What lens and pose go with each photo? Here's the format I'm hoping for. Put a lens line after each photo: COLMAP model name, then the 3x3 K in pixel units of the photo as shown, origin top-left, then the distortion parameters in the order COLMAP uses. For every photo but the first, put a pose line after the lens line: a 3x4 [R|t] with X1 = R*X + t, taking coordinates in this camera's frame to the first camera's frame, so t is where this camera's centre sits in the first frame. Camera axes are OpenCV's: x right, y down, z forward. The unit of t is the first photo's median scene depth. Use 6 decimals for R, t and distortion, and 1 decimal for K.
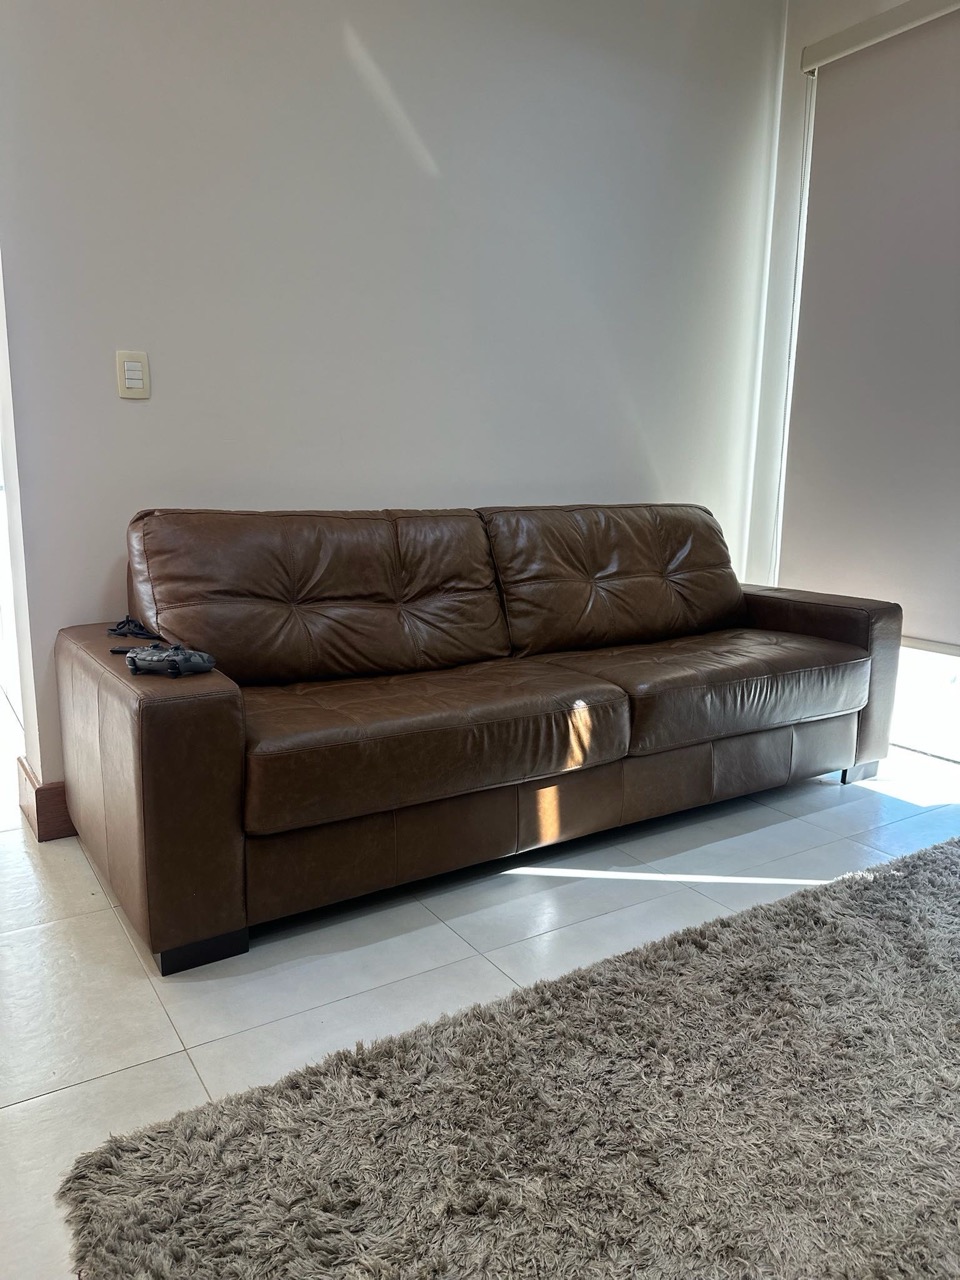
lens RADIAL K [[900.8, 0, 480.8], [0, 900.8, 636.9], [0, 0, 1]] dist [0.053120, -0.068299]
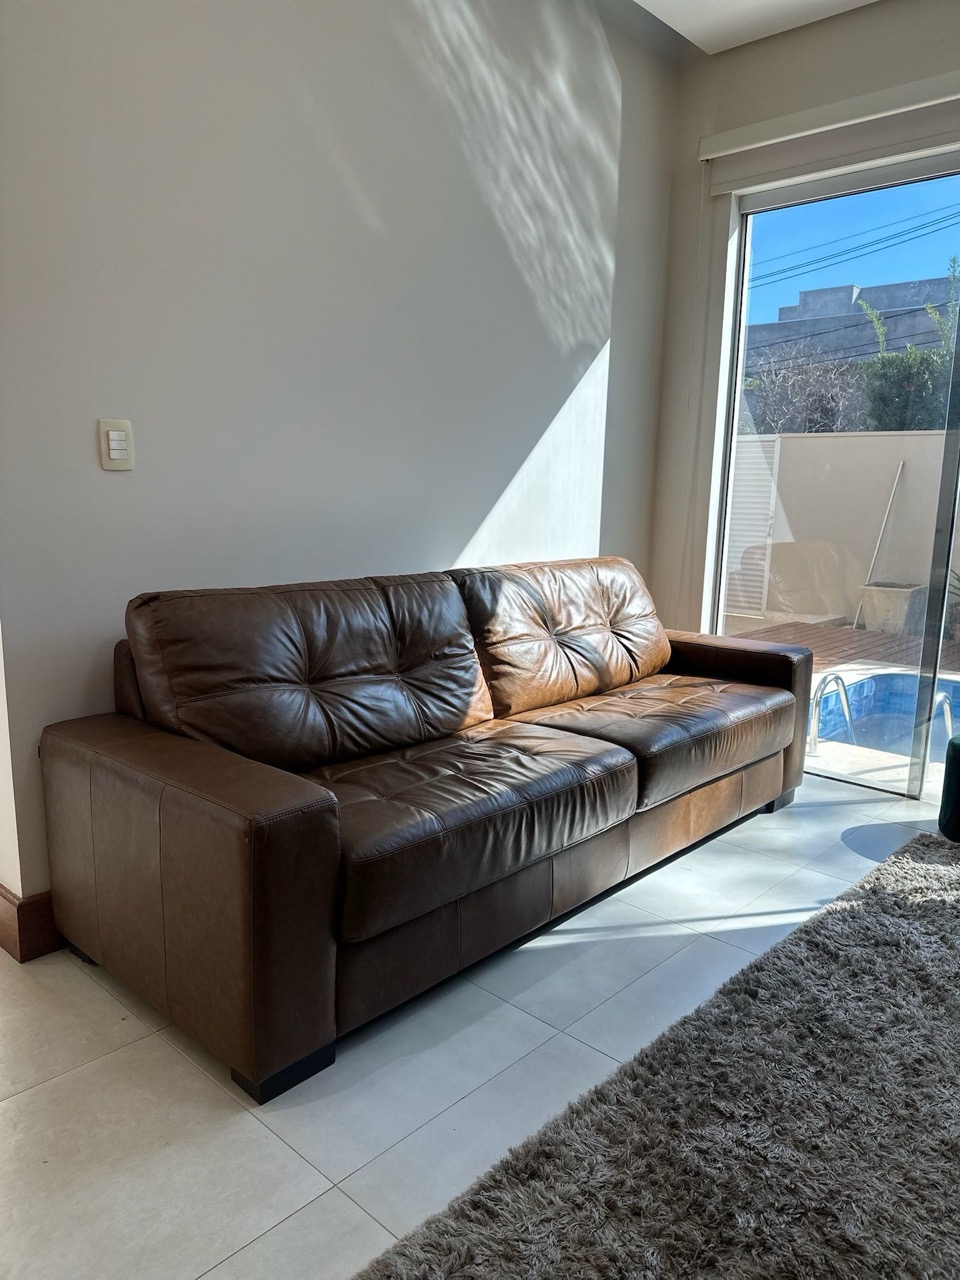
lens RADIAL K [[900.8, 0, 482.7], [0, 900.8, 645.8], [0, 0, 1]] dist [0.053120, -0.068299]
pose [[0.967689, -0.037536, 0.249338, -0.273786], [0.036390, 0.999295, 0.009204, -0.082917], [-0.249508, 0.000166, 0.968373, 0.020774]]
